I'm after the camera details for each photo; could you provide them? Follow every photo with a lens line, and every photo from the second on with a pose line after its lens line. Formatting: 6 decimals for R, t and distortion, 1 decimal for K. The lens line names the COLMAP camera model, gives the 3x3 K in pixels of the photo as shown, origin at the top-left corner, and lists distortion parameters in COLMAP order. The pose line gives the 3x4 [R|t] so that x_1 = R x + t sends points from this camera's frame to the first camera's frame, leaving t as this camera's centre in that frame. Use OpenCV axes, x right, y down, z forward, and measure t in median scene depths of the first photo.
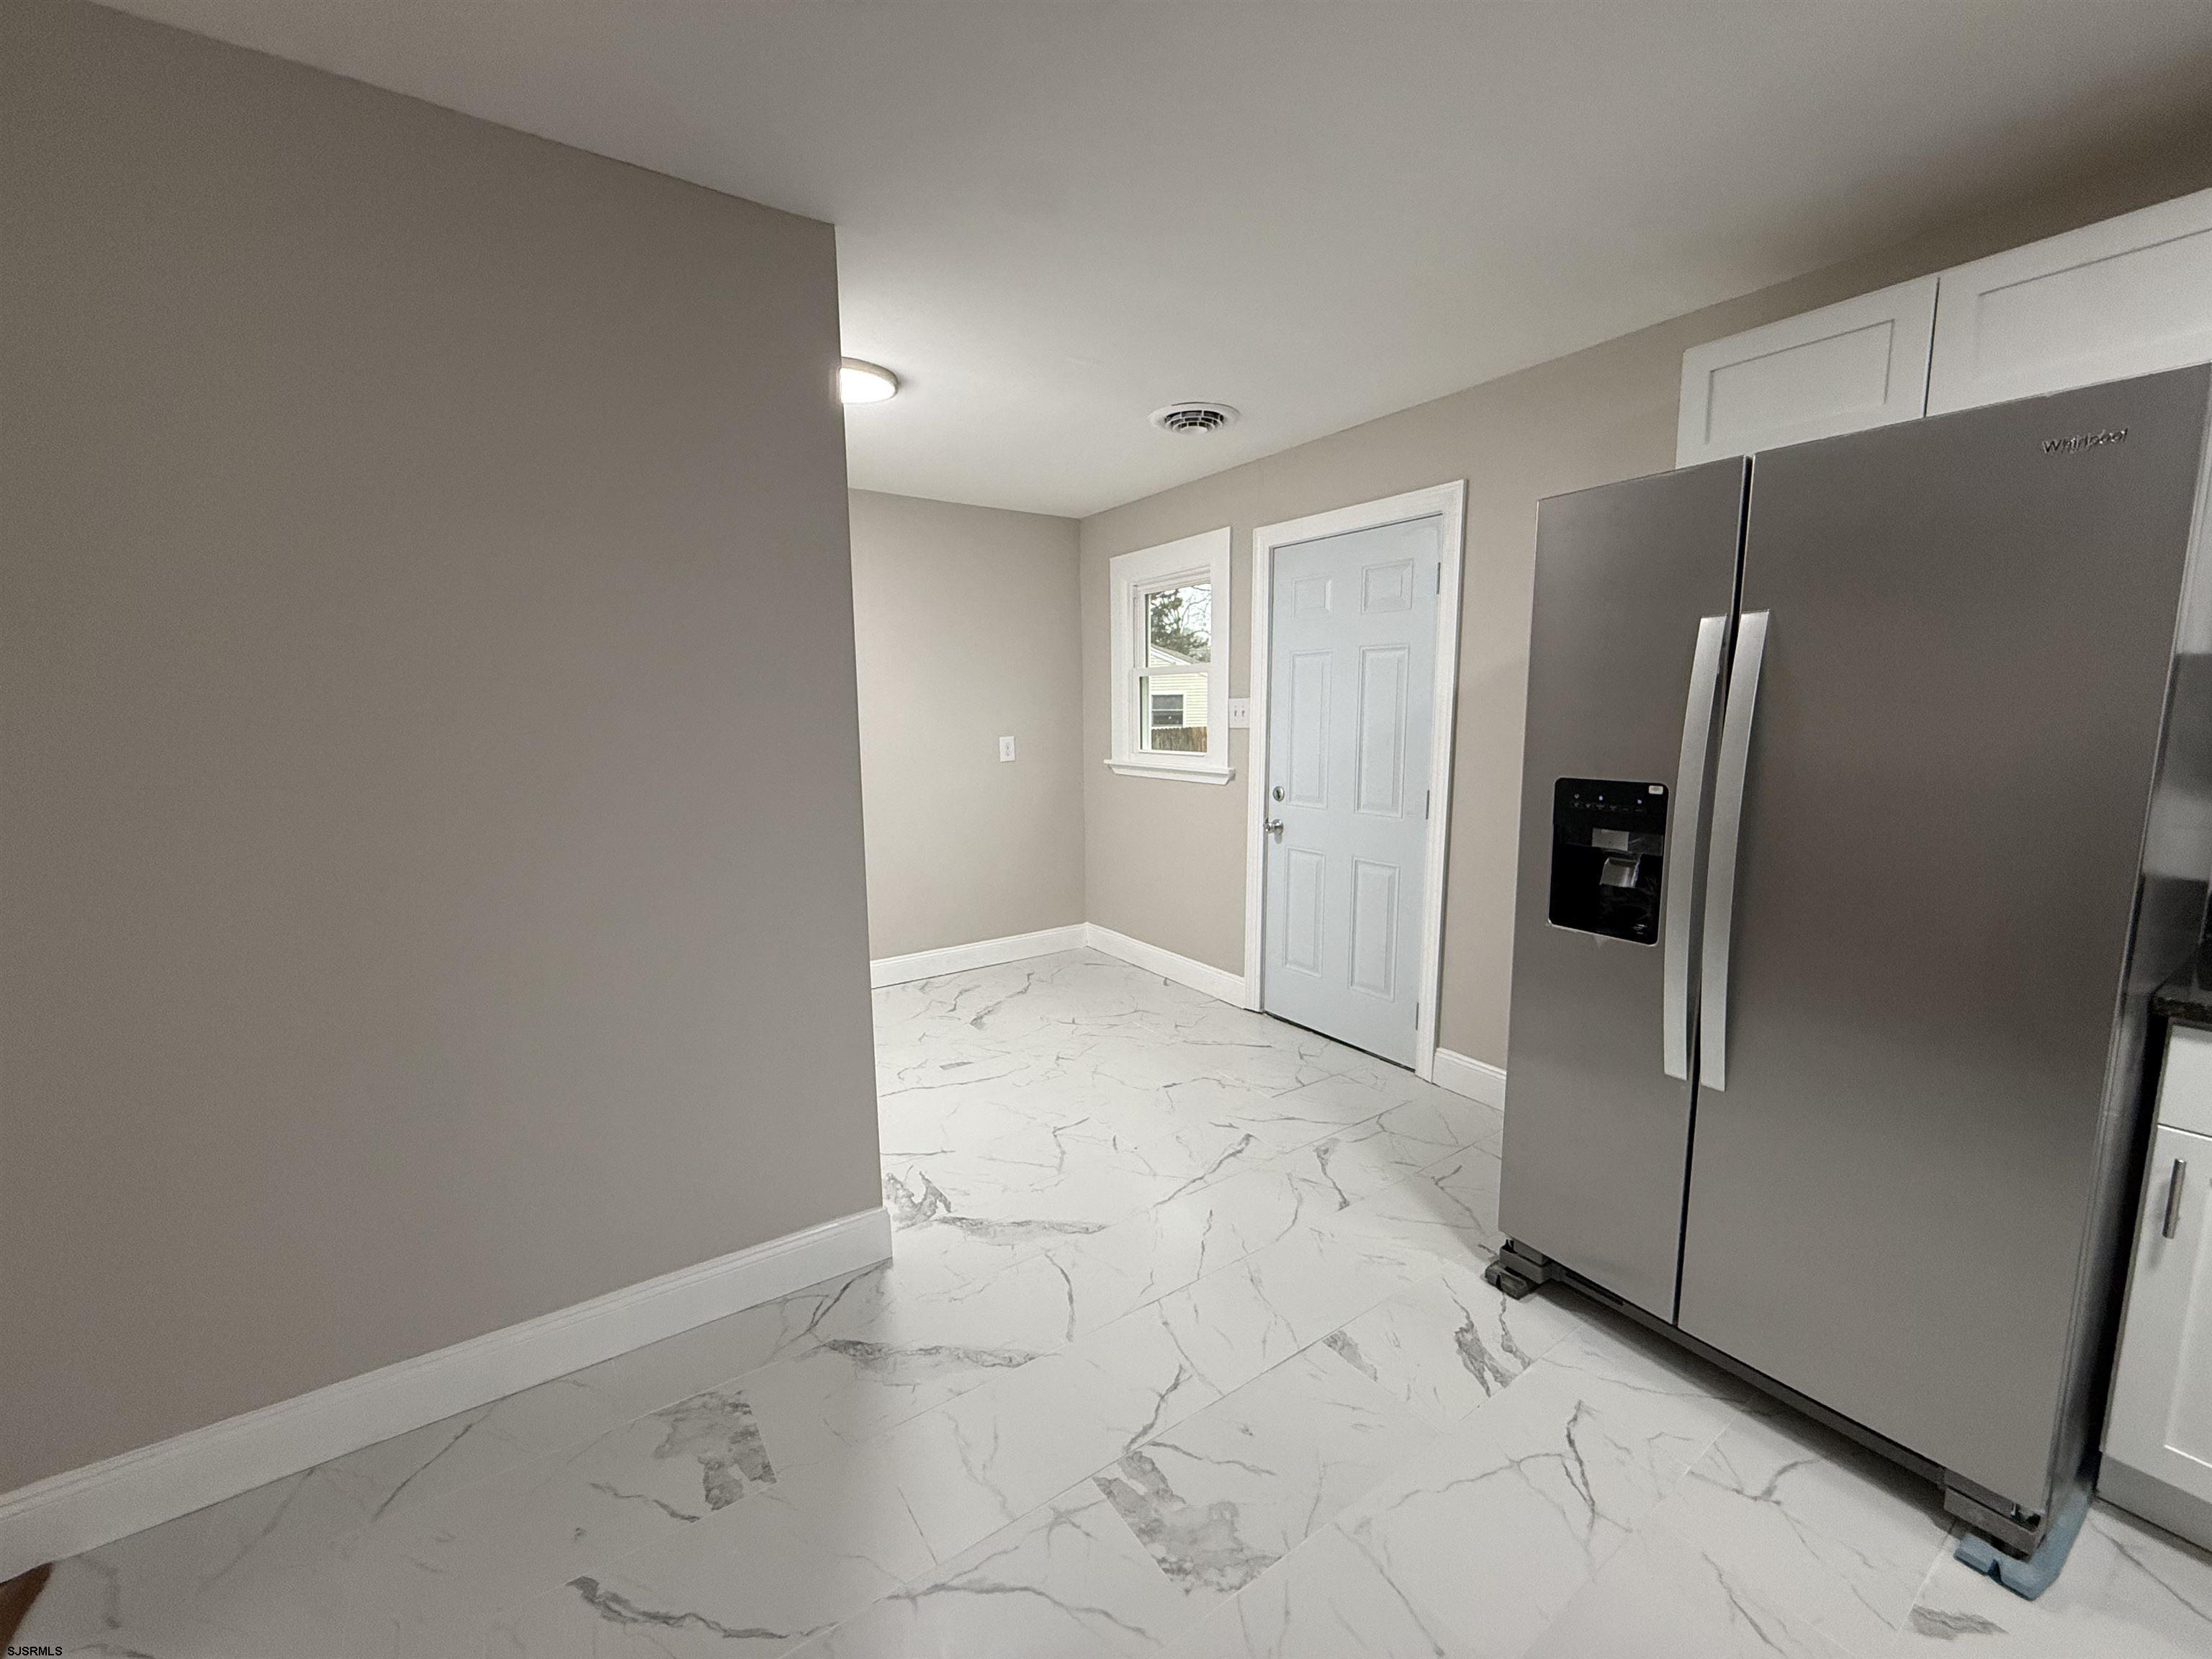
lens RADIAL K [[878.6, 0, 1101.4], [0, 878.6, 825.7], [0, 0, 1]] dist [-0.000522, 0.000133]
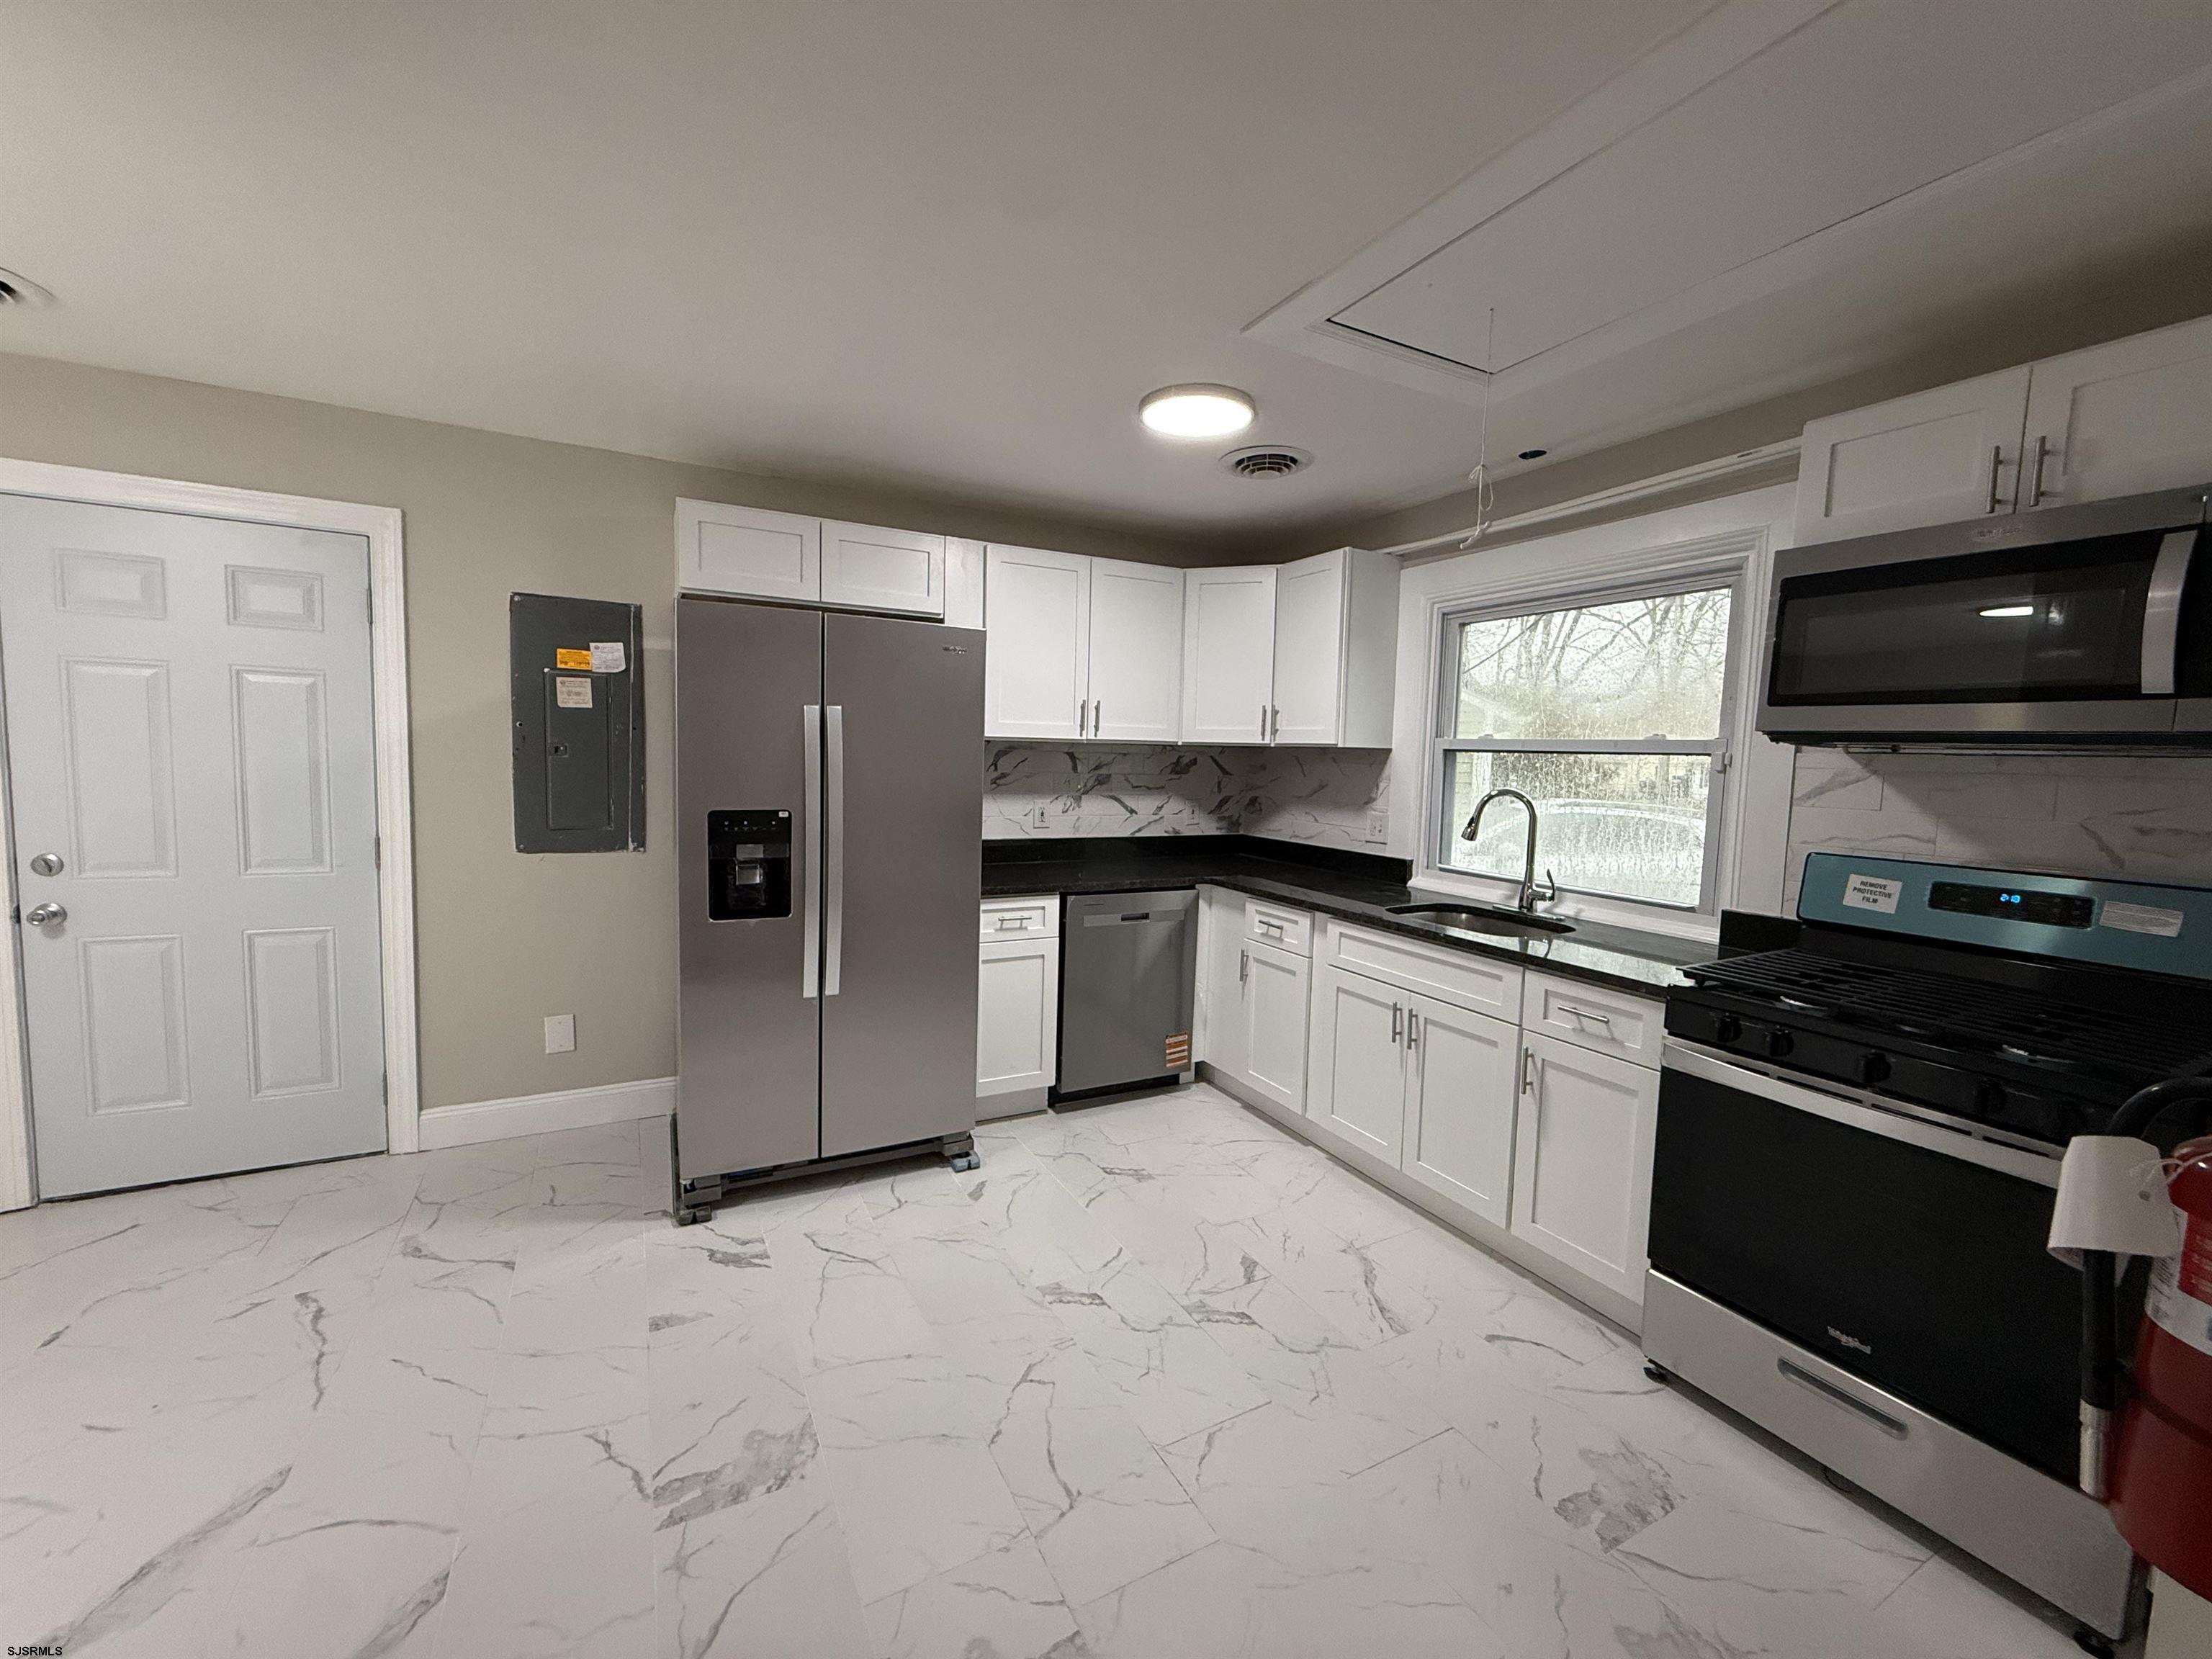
lens RADIAL K [[878.6, 0, 1101.4], [0, 878.6, 825.7], [0, 0, 1]] dist [-0.000522, 0.000133]
pose [[0.109734, -0.071095, 0.991415, -0.791681], [0.100515, 0.993119, 0.060092, -0.055485], [-0.988866, 0.093058, 0.116125, 0.276607]]
